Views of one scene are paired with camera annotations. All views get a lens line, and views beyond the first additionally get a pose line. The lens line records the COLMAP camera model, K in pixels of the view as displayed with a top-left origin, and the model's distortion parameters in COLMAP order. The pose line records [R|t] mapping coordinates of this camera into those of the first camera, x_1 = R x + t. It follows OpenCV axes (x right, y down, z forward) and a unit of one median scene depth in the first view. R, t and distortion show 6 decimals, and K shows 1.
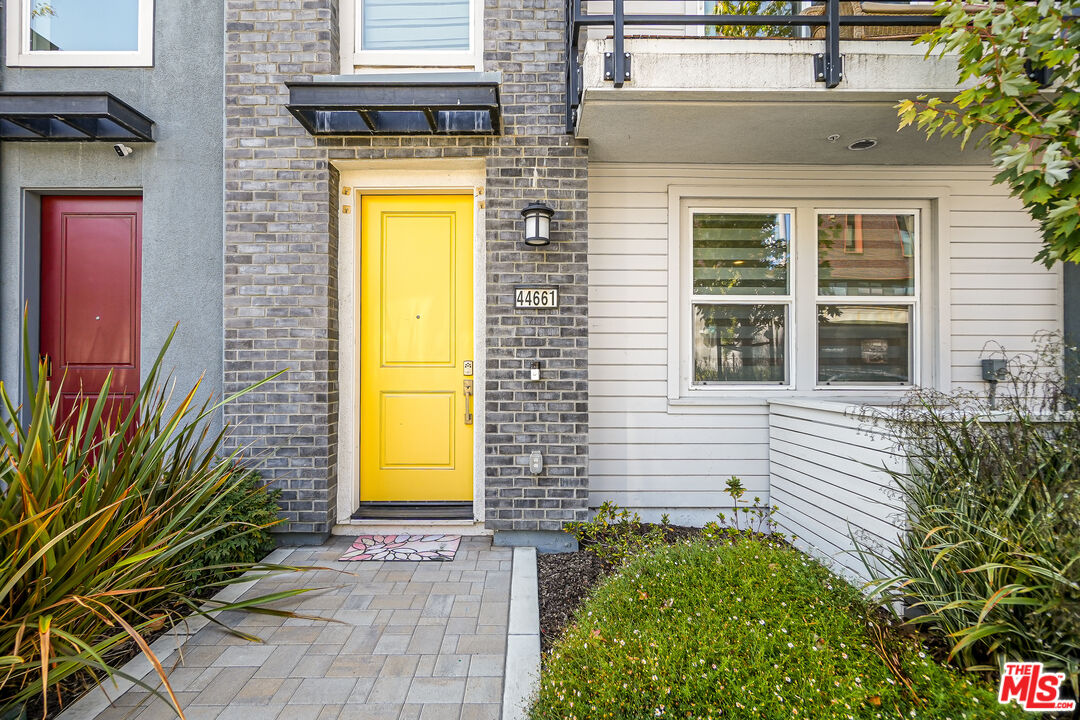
lens RADIAL K [[463.3, 0, 533.3], [0, 463.3, 357.0], [0, 0, 1]] dist [-0.006139, 0.002466]
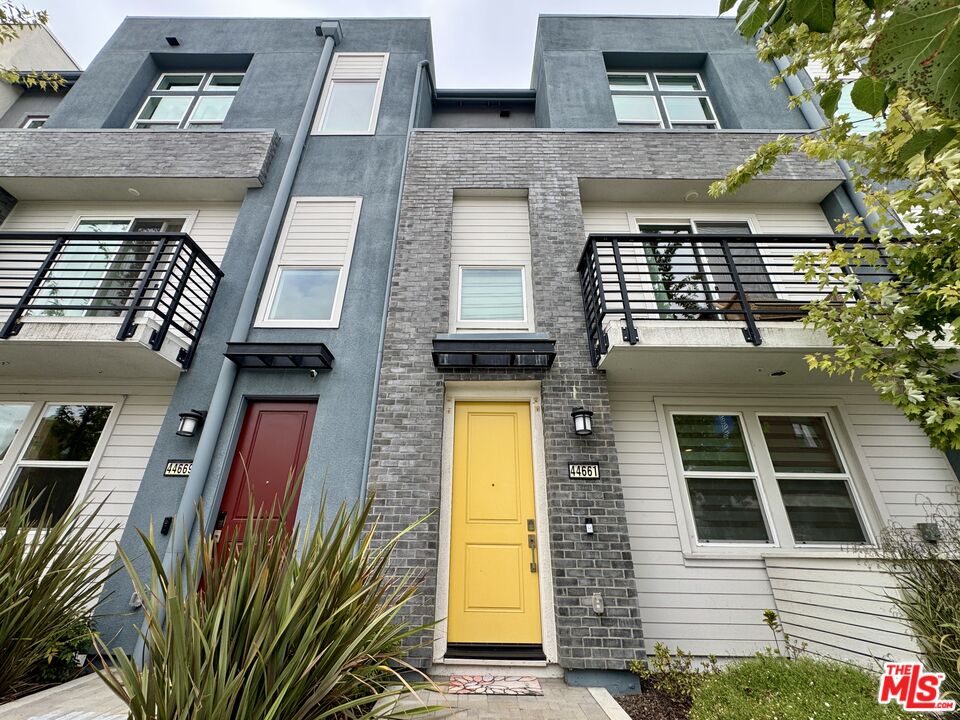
lens RADIAL K [[383.5, 0, 481.2], [0, 383.5, 360.3], [0, 0, 1]] dist [-0.003340, 0.000242]
pose [[0.999793, 0.006307, -0.019322, -0.292338], [-0.013785, 0.908995, -0.416580, 0.061089], [0.014936, 0.416760, 0.908894, -0.236867]]
